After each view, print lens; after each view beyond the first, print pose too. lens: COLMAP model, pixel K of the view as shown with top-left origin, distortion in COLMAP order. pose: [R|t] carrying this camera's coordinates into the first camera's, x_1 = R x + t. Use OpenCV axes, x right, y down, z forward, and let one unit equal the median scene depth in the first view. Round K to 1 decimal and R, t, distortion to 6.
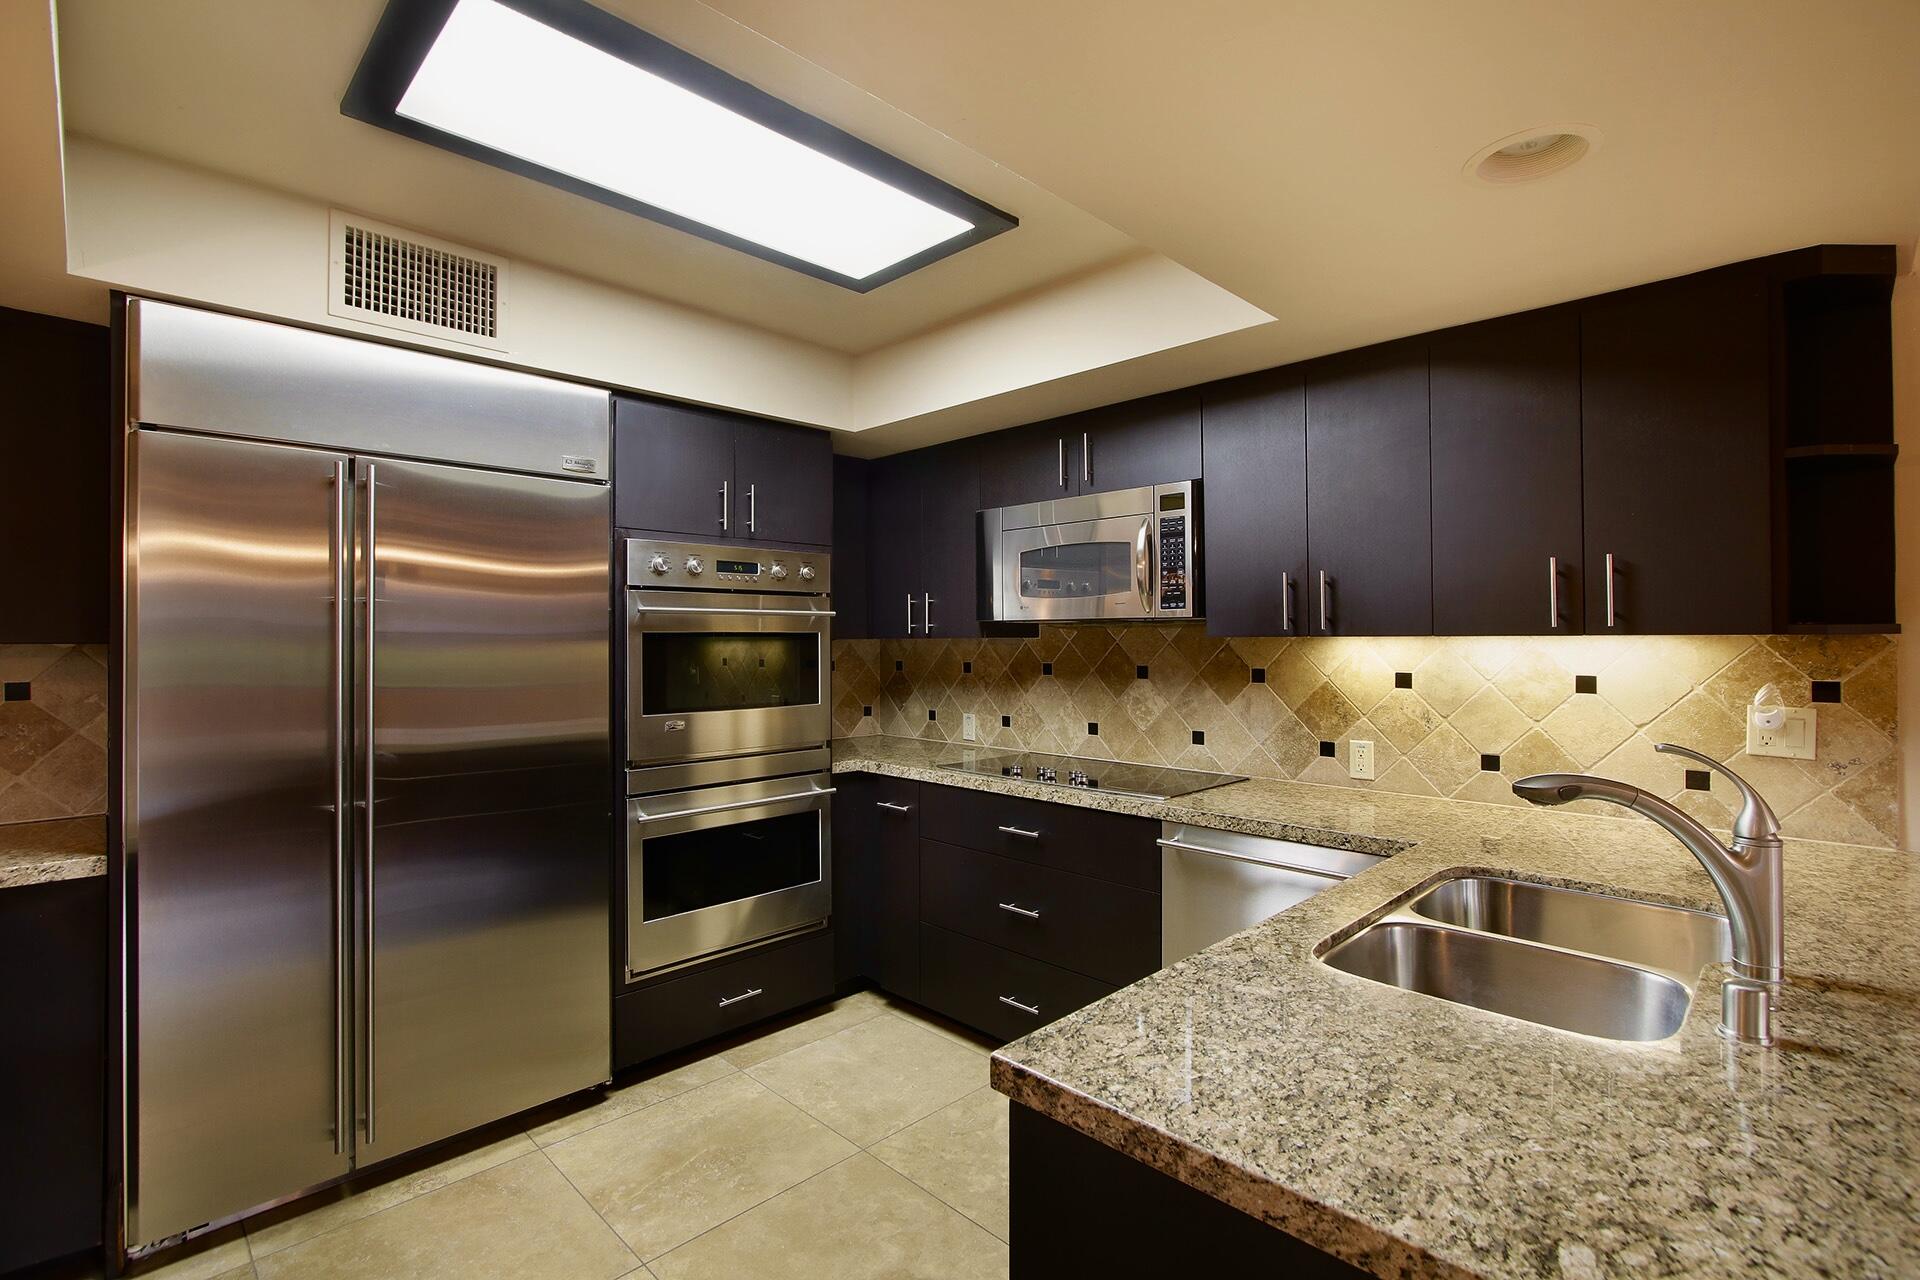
lens RADIAL K [[885.0, 0, 950.6], [0, 885.0, 639.2], [0, 0, 1]] dist [-0.012719, 0.001312]
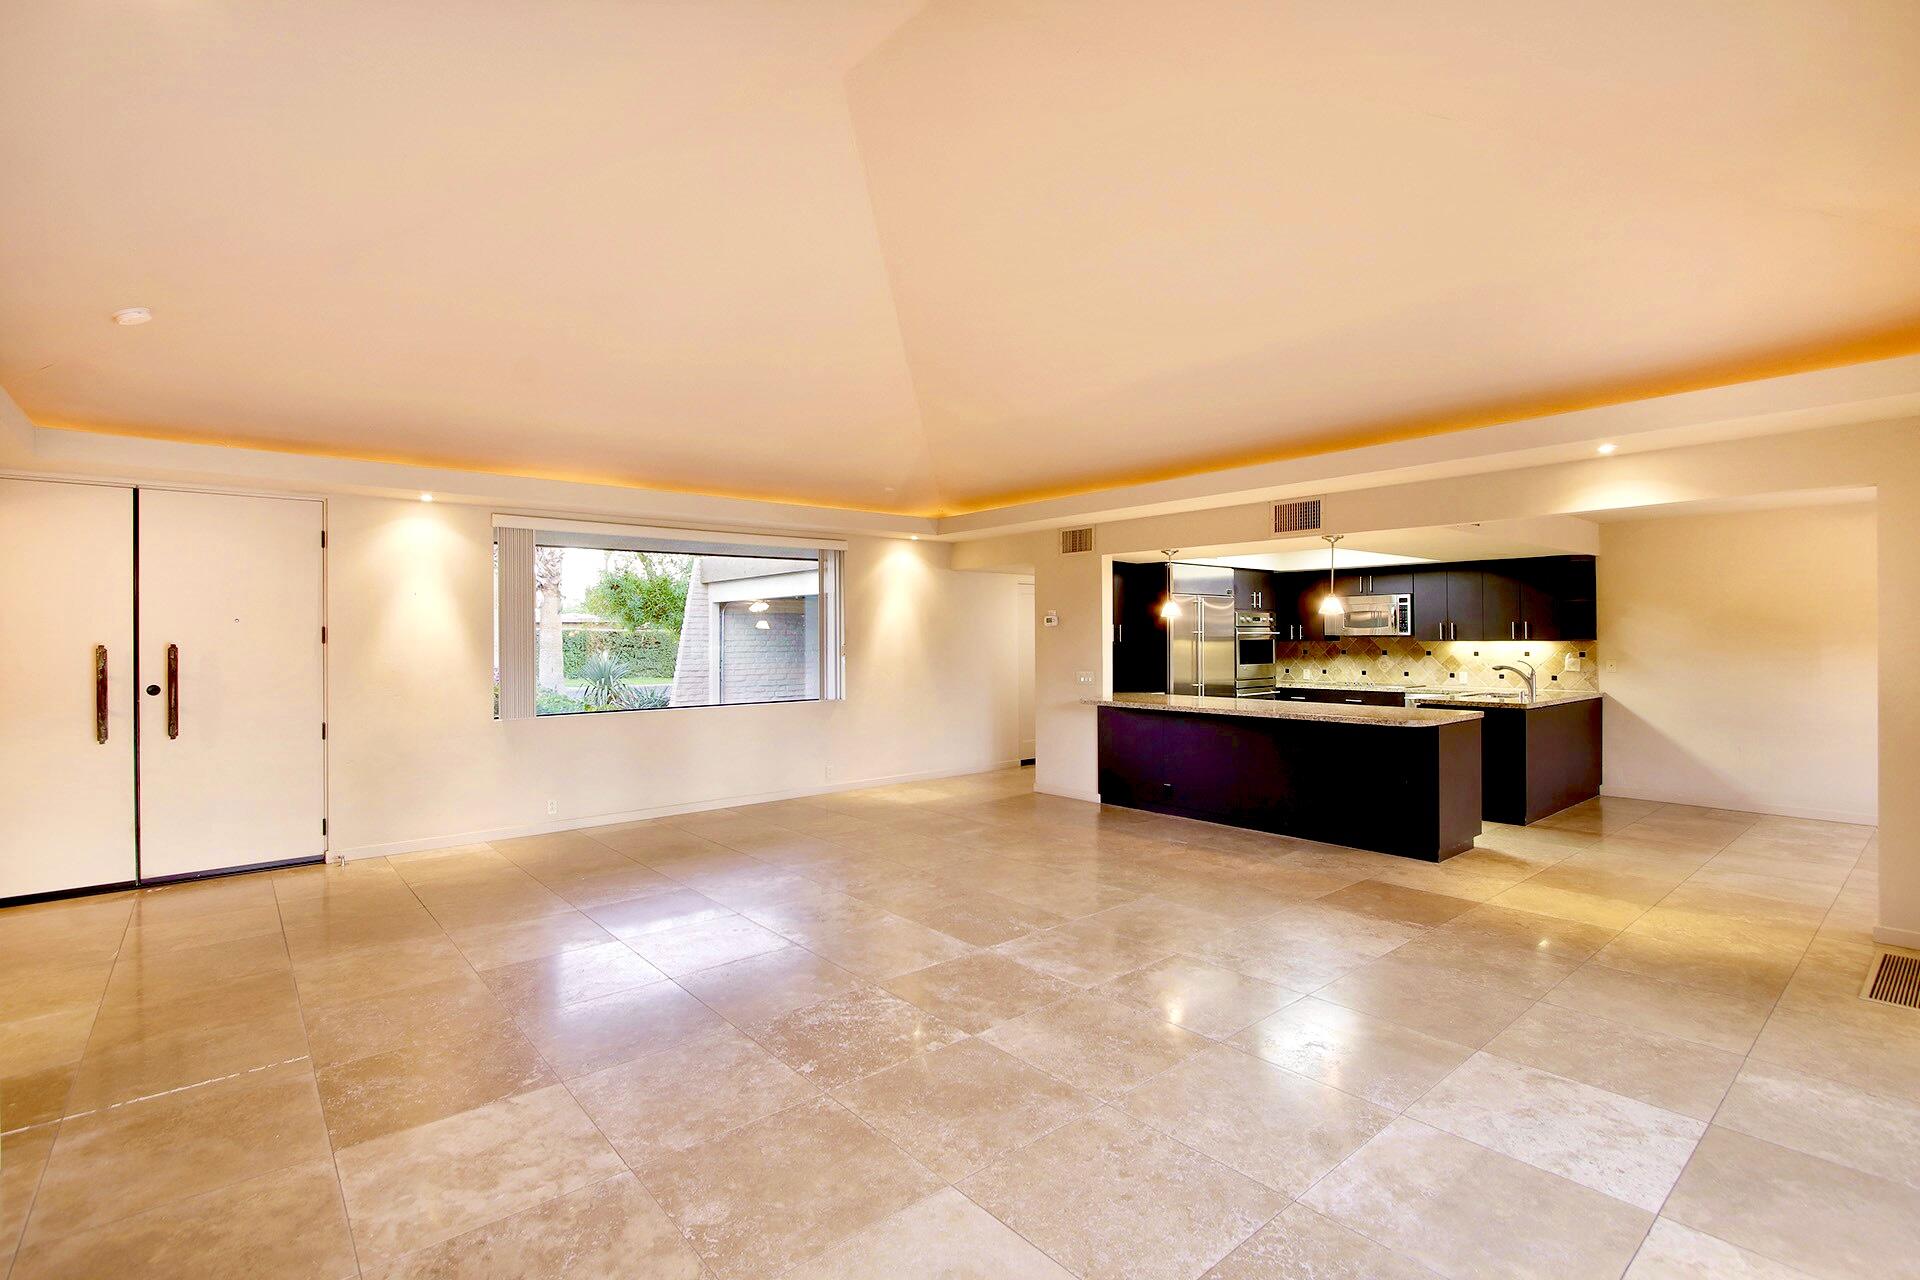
lens RADIAL K [[885.0, 0, 956.2], [0, 885.0, 633.5], [0, 0, 1]] dist [-0.012719, 0.001312]
pose [[0.997093, -0.002451, -0.076158, -1.166819], [0.002056, 0.999984, -0.005263, -0.015973], [0.076170, 0.005091, 0.997082, -2.420906]]
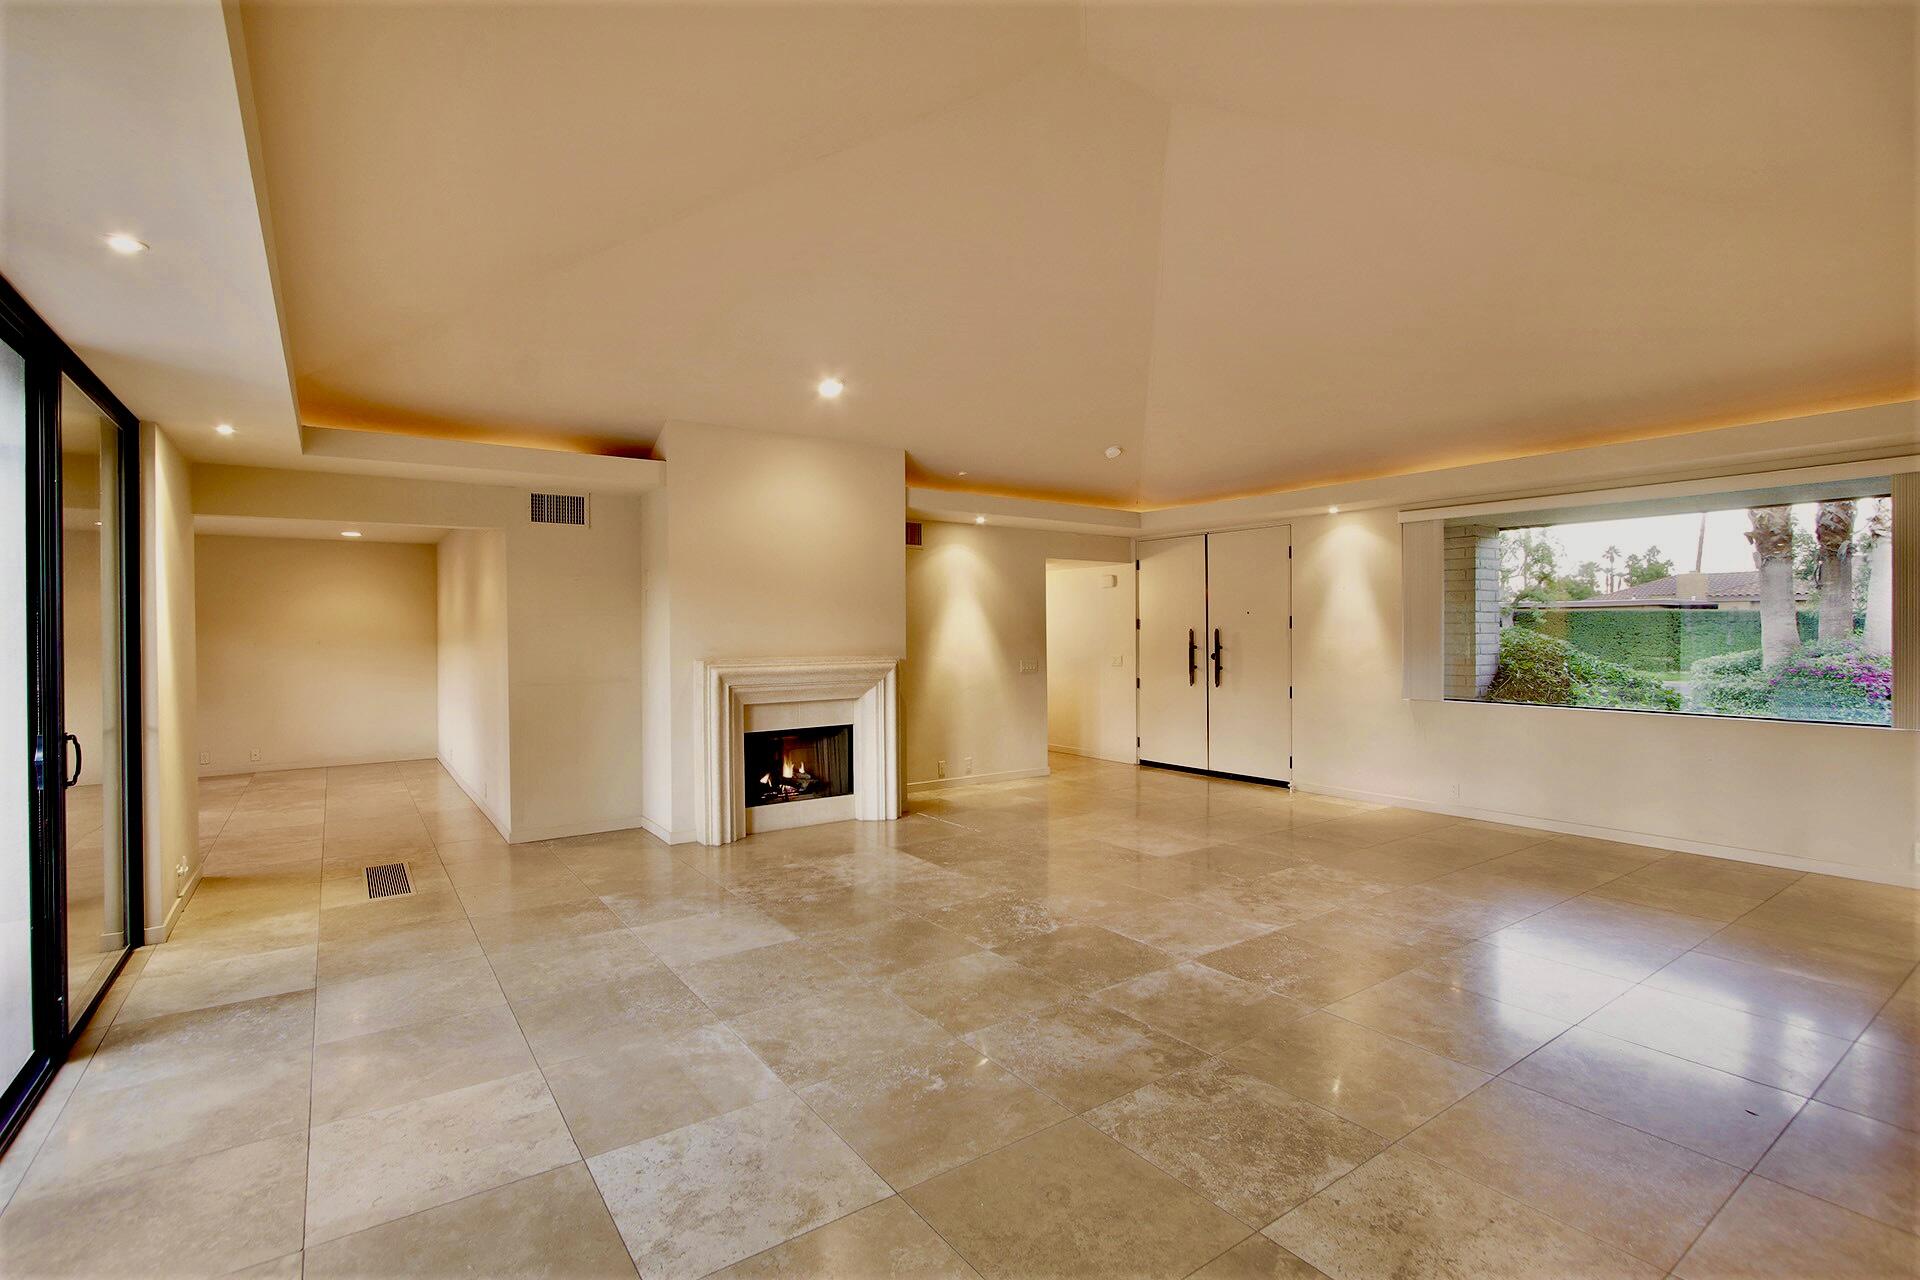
lens RADIAL K [[885.0, 0, 937.9], [0, 885.0, 622.0], [0, 0, 1]] dist [-0.012719, 0.001312]
pose [[-0.176218, -0.002705, -0.984347, 0.241382], [0.004990, 0.999981, -0.003642, -0.023944], [0.984339, -0.005554, -0.176201, -1.042538]]
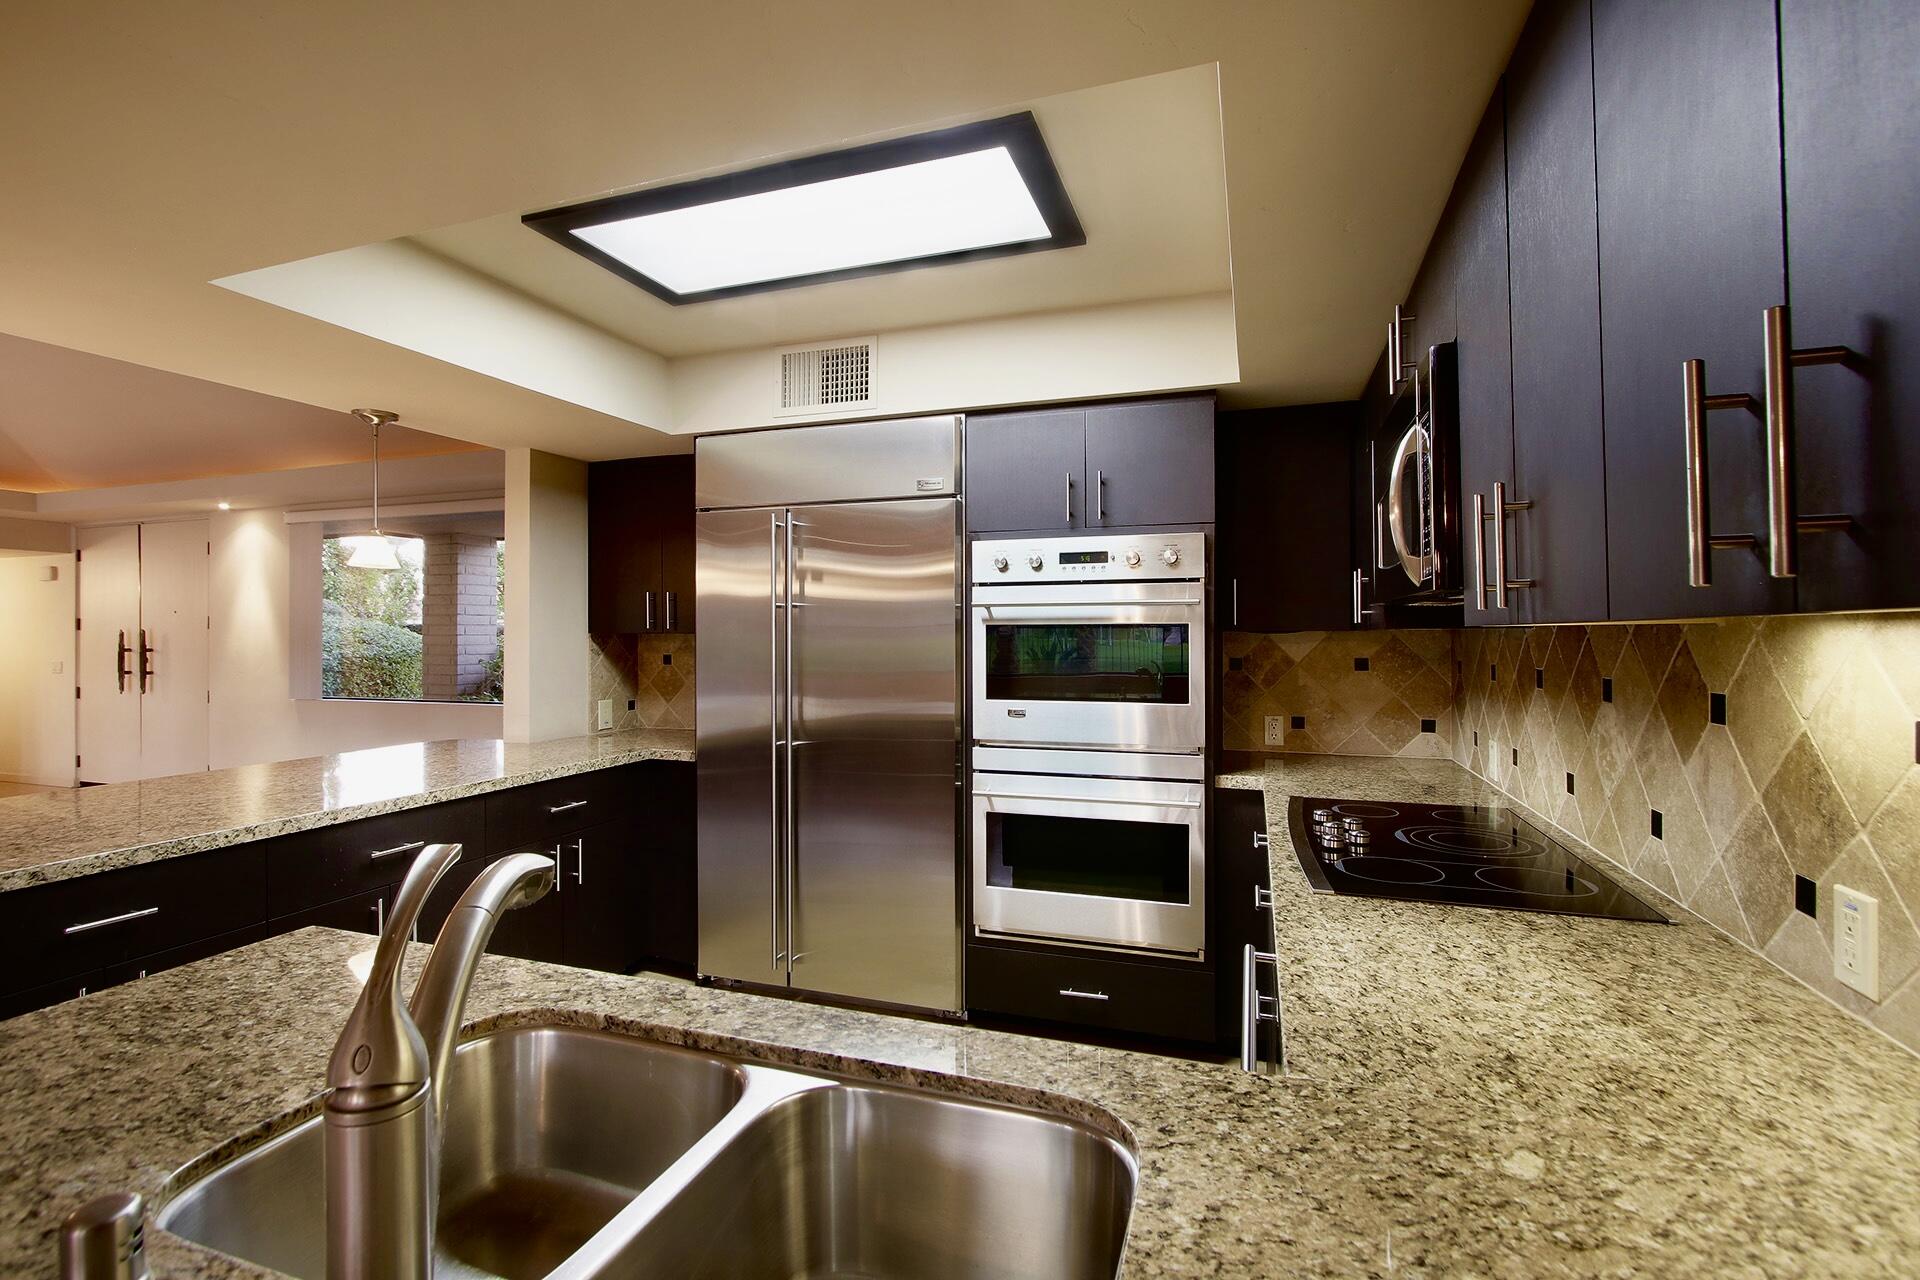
lens RADIAL K [[885.0, 0, 942.6], [0, 885.0, 632.3], [0, 0, 1]] dist [-0.012719, 0.001312]
pose [[0.436780, 0.000770, -0.899568, 0.631143], [0.000240, 0.999999, 0.000972, 0.000799], [0.899568, -0.000641, 0.436779, 0.468544]]
